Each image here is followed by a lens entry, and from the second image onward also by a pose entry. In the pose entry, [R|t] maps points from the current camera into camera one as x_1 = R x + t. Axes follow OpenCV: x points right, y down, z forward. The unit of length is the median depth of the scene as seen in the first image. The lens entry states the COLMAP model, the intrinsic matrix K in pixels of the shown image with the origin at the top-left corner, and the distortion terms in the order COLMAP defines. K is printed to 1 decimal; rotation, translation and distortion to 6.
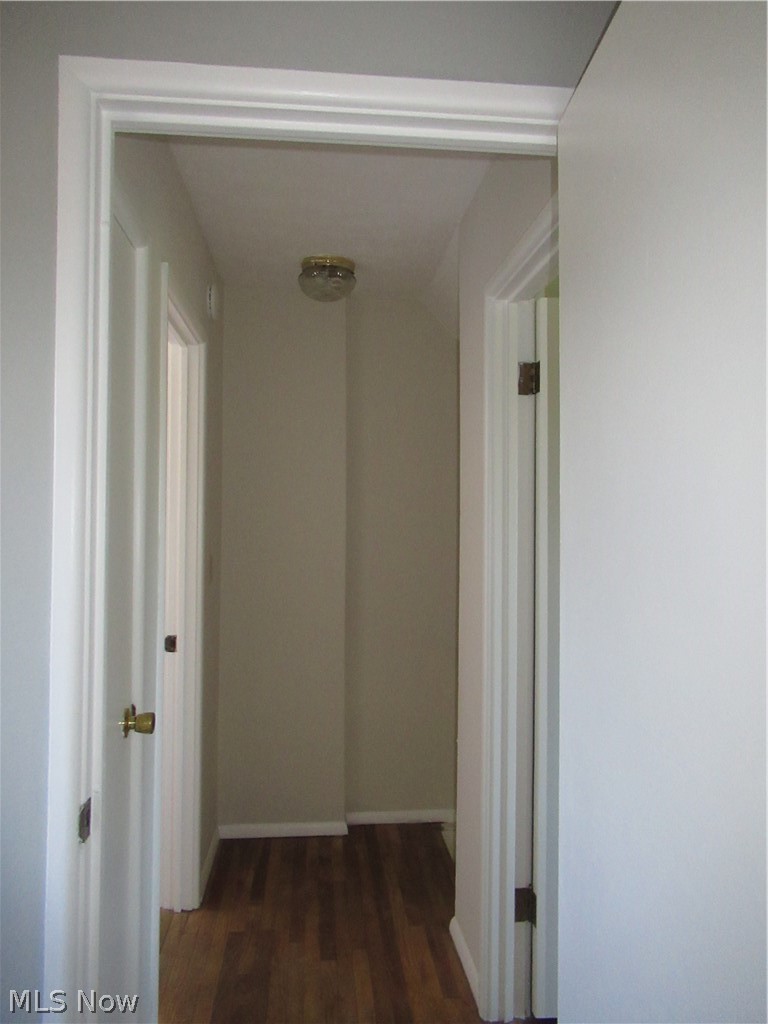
lens RADIAL K [[756.1, 0, 384.0], [0, 756.1, 512.0], [0, 0, 1]] dist [0.005831, 0.003362]
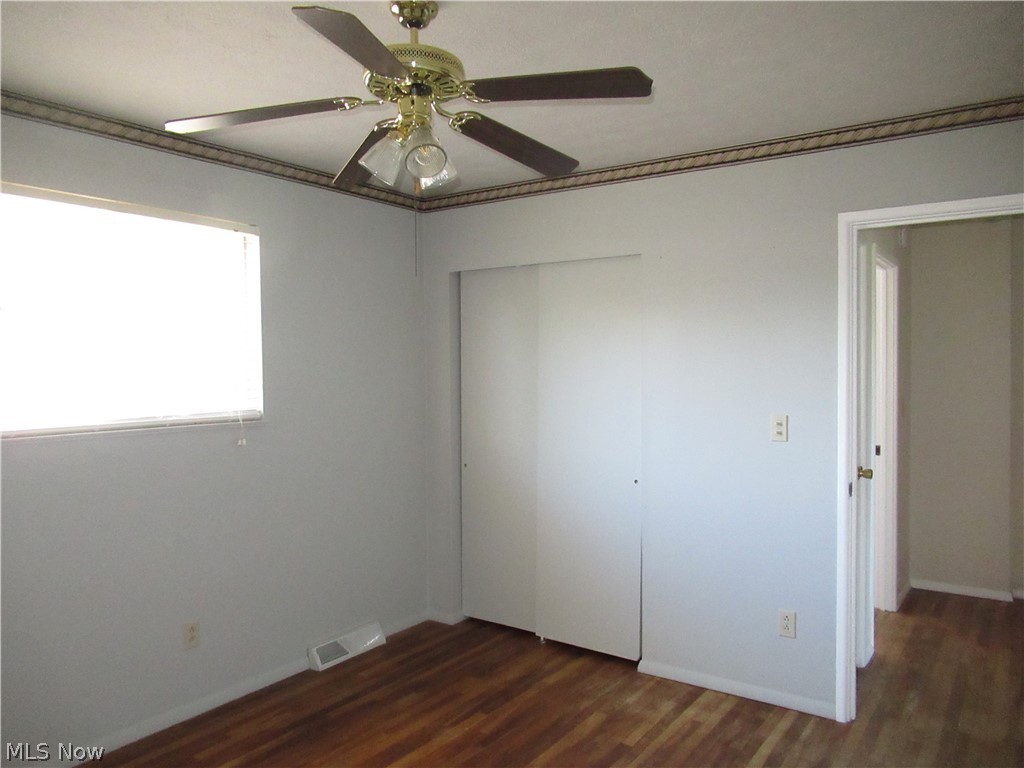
lens RADIAL K [[756.1, 0, 512.0], [0, 756.1, 384.0], [0, 0, 1]] dist [0.005831, 0.003362]
pose [[0.759876, 0.000588, -0.650068, 0.204098], [0.016866, 0.999645, 0.020619, -0.026665], [0.649849, -0.026632, 0.759597, -0.830720]]
